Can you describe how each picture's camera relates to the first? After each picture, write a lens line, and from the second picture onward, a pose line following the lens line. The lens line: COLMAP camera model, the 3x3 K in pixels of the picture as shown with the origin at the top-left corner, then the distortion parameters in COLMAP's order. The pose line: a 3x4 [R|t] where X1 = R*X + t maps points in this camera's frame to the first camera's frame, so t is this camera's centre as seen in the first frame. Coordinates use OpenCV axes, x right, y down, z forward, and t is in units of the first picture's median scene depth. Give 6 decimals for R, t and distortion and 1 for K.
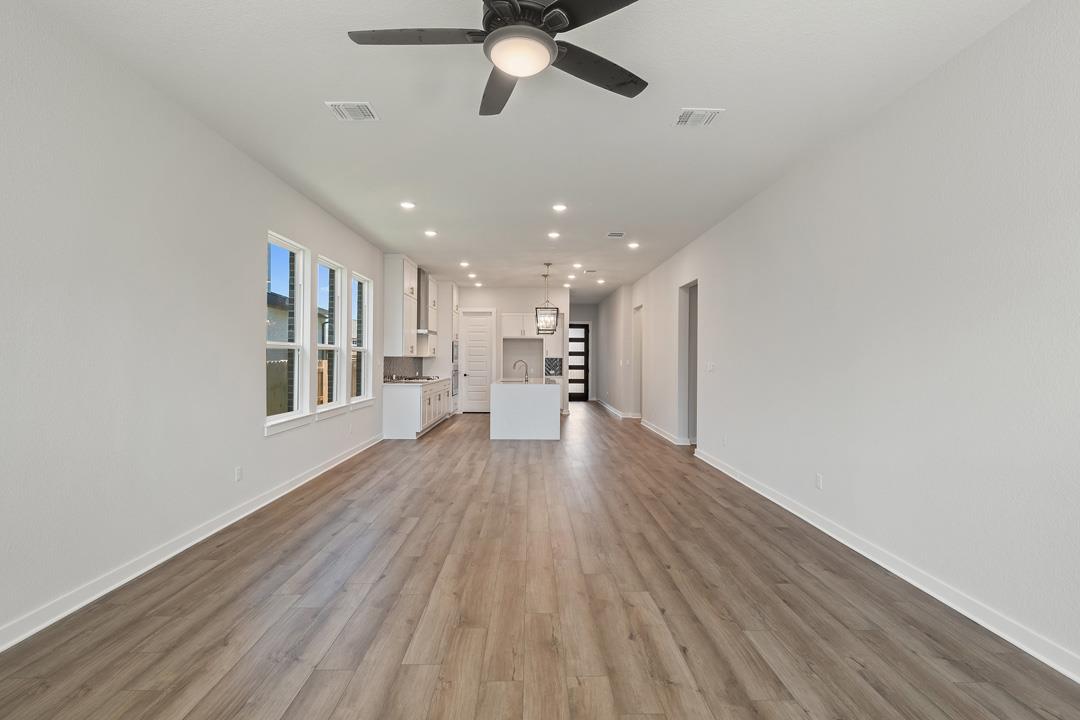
lens RADIAL K [[492.8, 0, 542.1], [0, 492.8, 359.0], [0, 0, 1]] dist [0.002512, -0.005933]
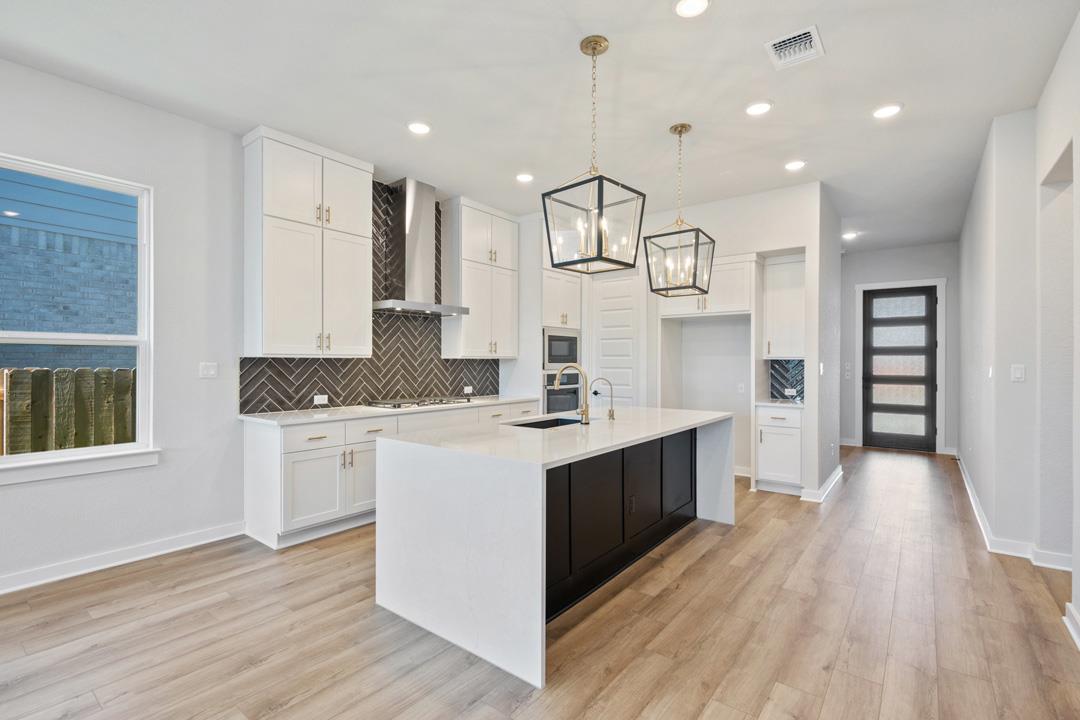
lens RADIAL K [[492.6, 0, 539.2], [0, 492.6, 363.4], [0, 0, 1]] dist [0.006702, -0.009522]
pose [[0.773149, -0.000139, -0.634224, 0.318094], [0.001636, 0.999997, 0.001775, 0.000177], [0.634222, -0.002410, 0.773147, 1.331660]]
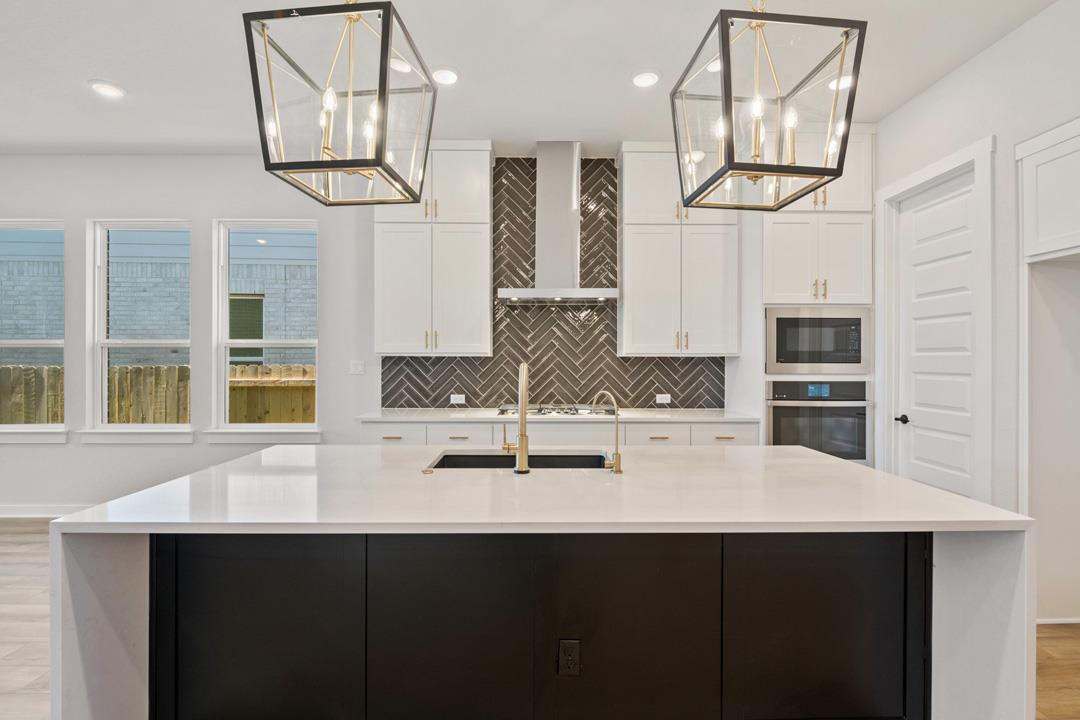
lens RADIAL K [[491.9, 0, 542.4], [0, 491.9, 360.9], [0, 0, 1]] dist [-0.003009, -0.001077]
pose [[-0.010770, -0.001946, -0.999940, 0.315102], [-0.002190, 0.999996, -0.001923, 0.000440], [0.999940, 0.002170, -0.010774, 1.910989]]
